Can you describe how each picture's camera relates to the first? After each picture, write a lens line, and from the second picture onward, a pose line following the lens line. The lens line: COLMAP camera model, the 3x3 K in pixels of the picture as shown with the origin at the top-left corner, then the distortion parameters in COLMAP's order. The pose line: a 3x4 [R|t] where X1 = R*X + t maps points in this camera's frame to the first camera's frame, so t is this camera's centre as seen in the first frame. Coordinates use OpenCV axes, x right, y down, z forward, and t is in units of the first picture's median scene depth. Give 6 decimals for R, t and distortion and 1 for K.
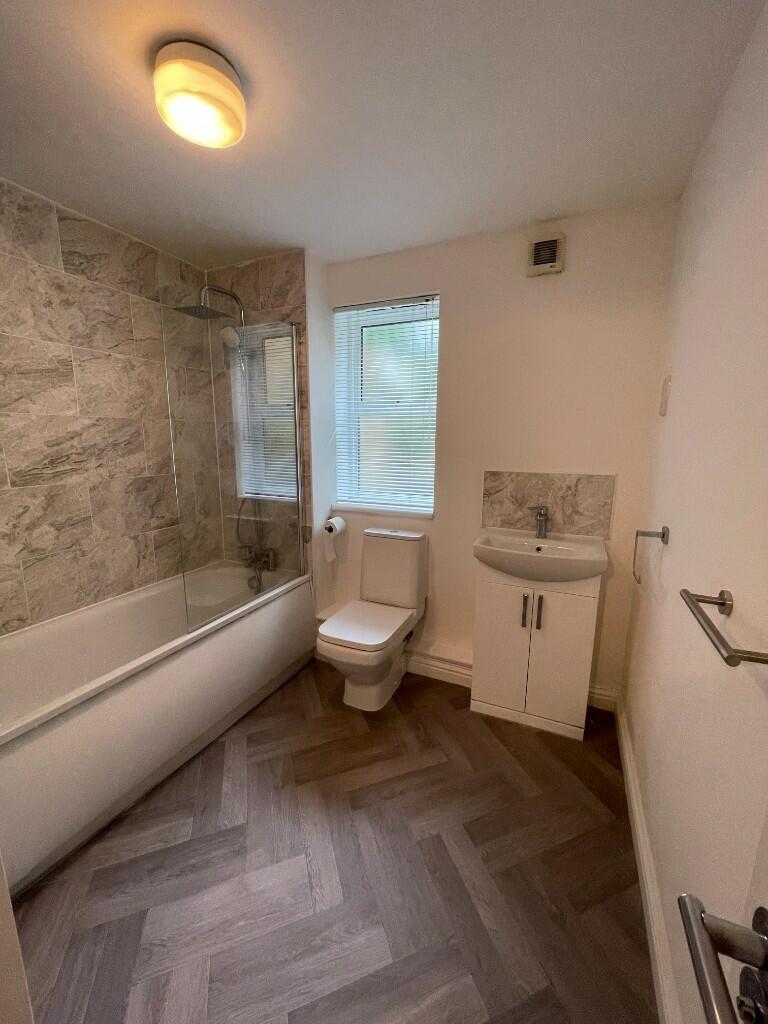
lens RADIAL K [[416.4, 0, 381.4], [0, 416.4, 513.6], [0, 0, 1]] dist [-0.001200, -0.000072]
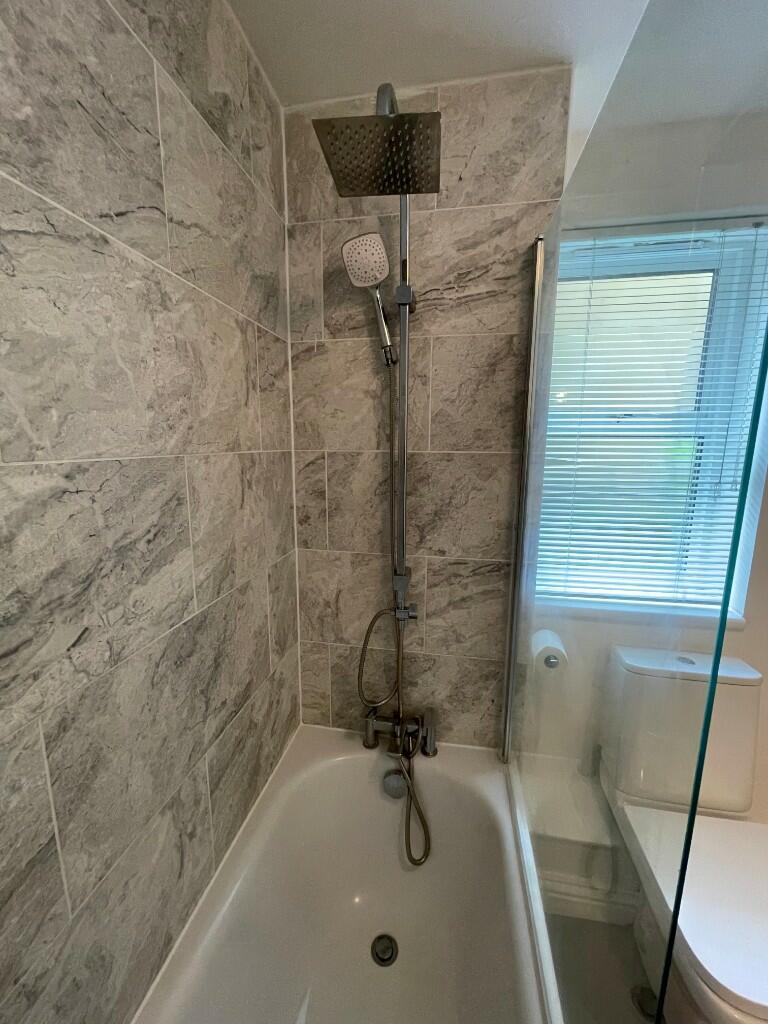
lens RADIAL K [[416.4, 0, 387.3], [0, 416.4, 514.1], [0, 0, 1]] dist [-0.001200, -0.000072]
pose [[0.968089, -0.043285, 0.246842, -0.512119], [0.045679, 0.998948, -0.003979, -0.175292], [-0.246410, 0.015127, 0.969048, 0.641898]]
